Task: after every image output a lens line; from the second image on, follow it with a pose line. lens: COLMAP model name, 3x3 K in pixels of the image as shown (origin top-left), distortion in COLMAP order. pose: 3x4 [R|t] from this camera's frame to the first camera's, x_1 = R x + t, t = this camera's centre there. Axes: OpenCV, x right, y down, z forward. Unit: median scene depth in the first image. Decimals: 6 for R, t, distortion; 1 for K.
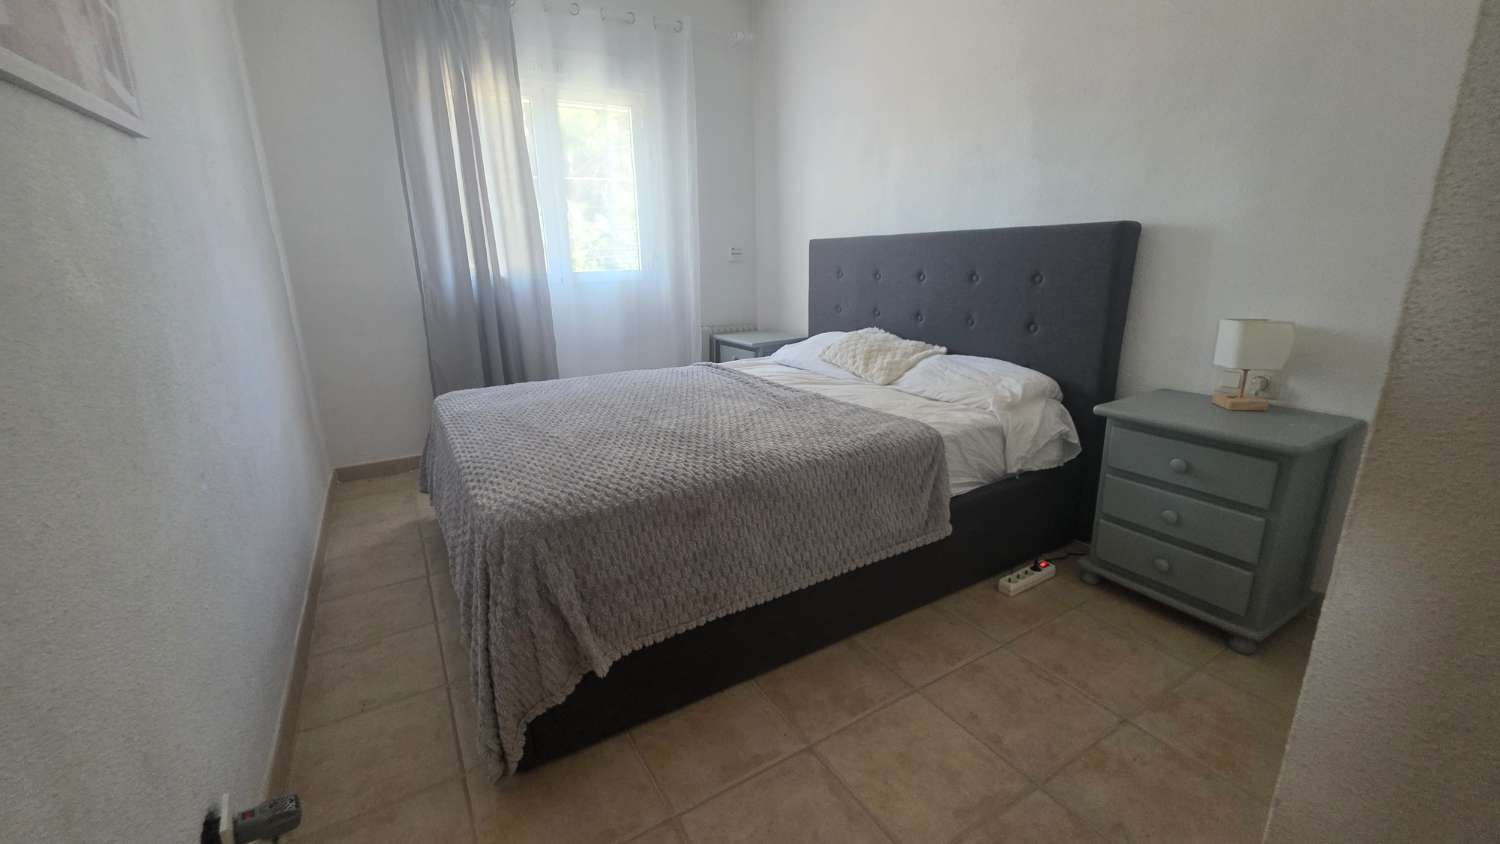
lens RADIAL K [[600.4, 0, 749.6], [0, 600.4, 417.9], [0, 0, 1]] dist [0.000533, -0.000311]
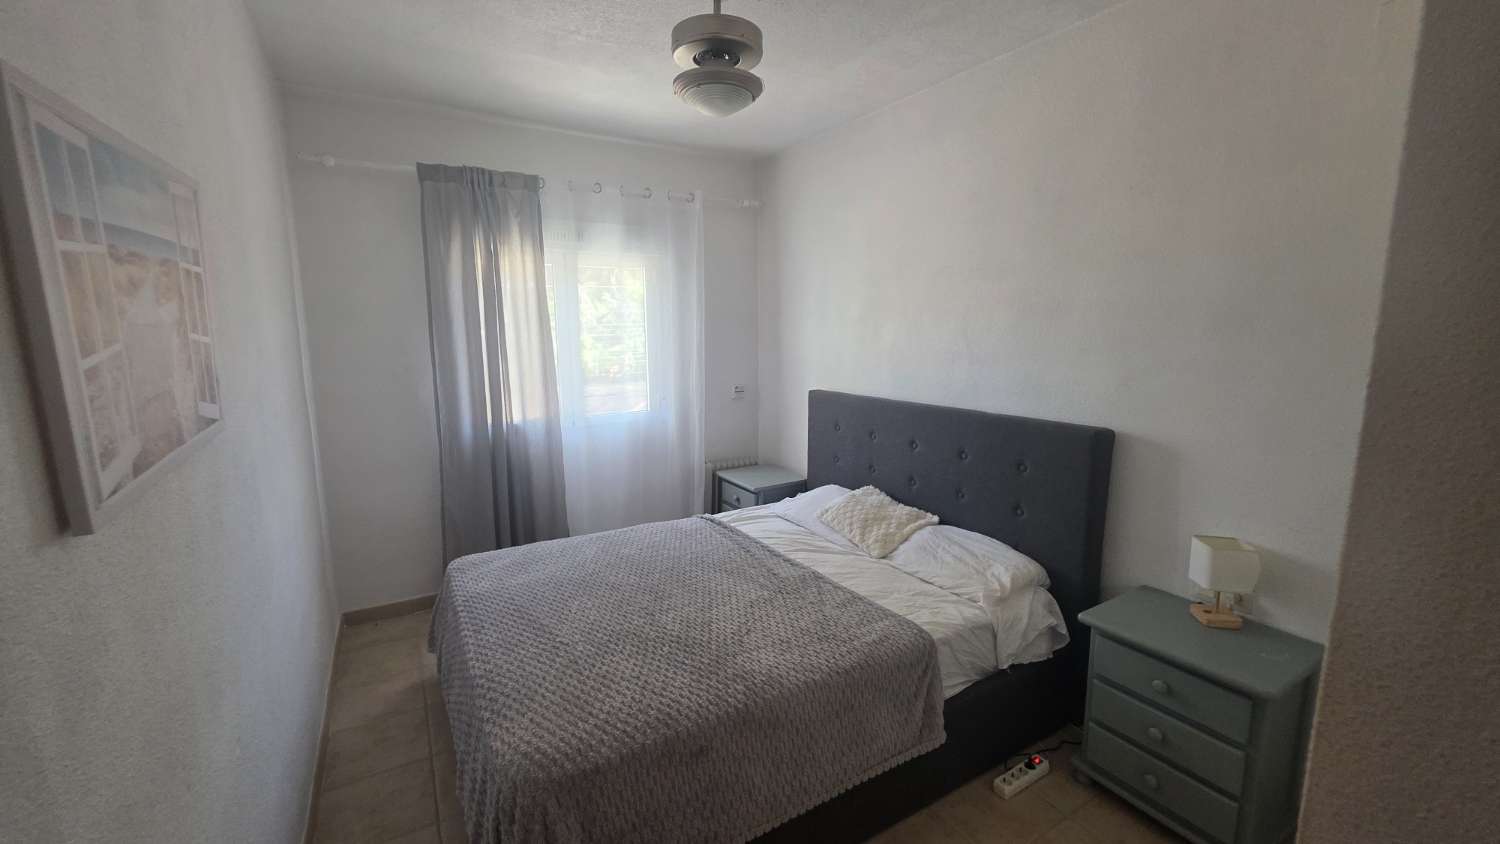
lens RADIAL K [[595.3, 0, 750.0], [0, 595.3, 422.0], [0, 0, 1]] dist [-0.000028, -0.000367]
pose [[0.999890, 0.014769, 0.001046, -0.007171], [-0.014561, 0.993691, -0.111200, -0.207028], [-0.002682, 0.111173, 0.993797, -0.065589]]
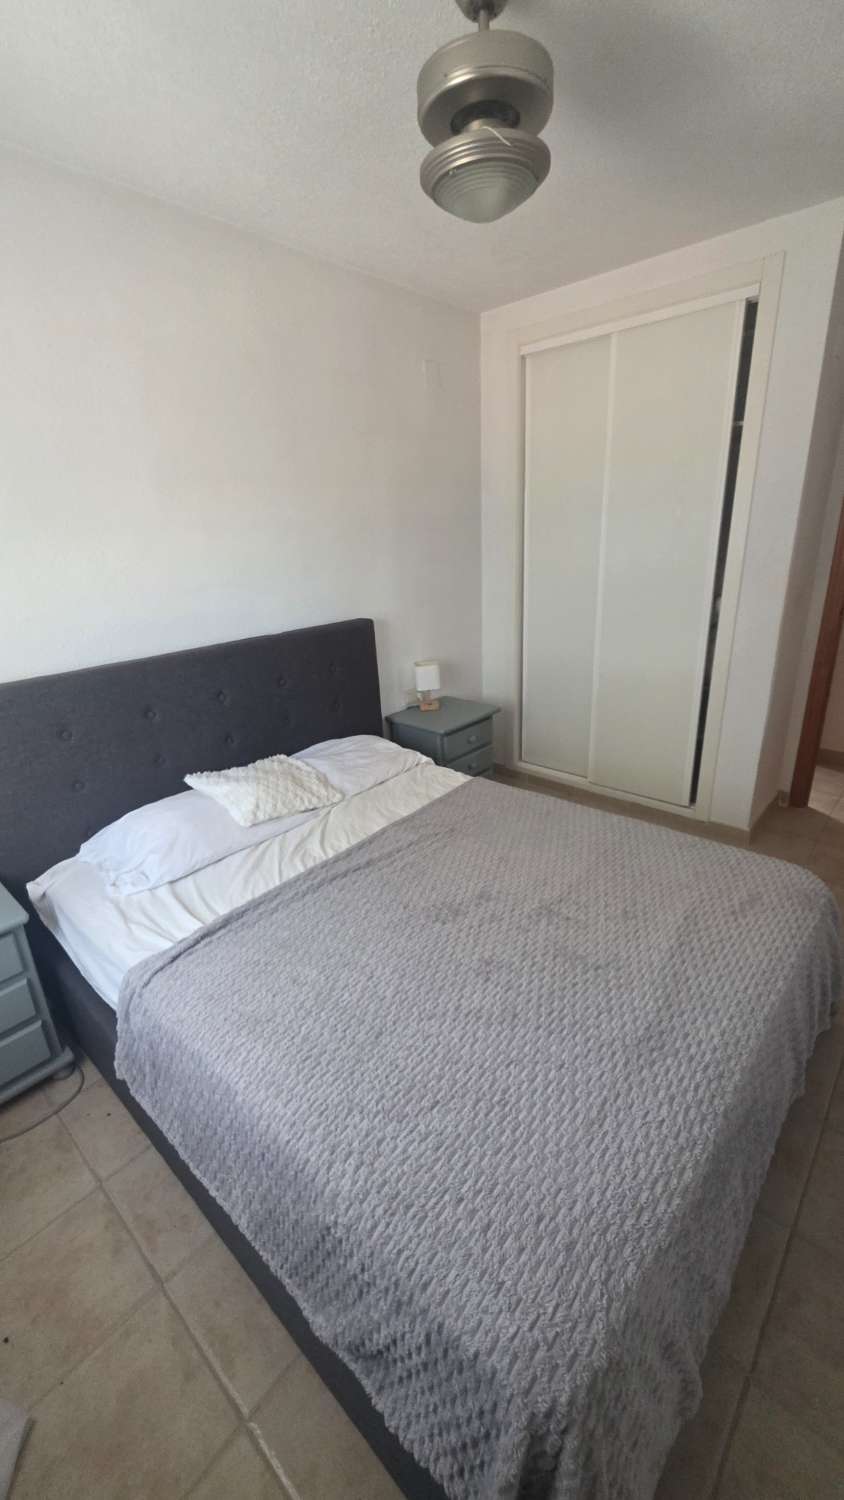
lens RADIAL K [[595.3, 0, 425.3], [0, 595.3, 748.6], [0, 0, 1]] dist [-0.000028, -0.000367]
pose [[-0.295085, -0.301308, 0.906718, -0.824340], [0.292382, 0.874976, 0.385913, -0.562999], [-0.909636, 0.378985, -0.170096, 1.217617]]
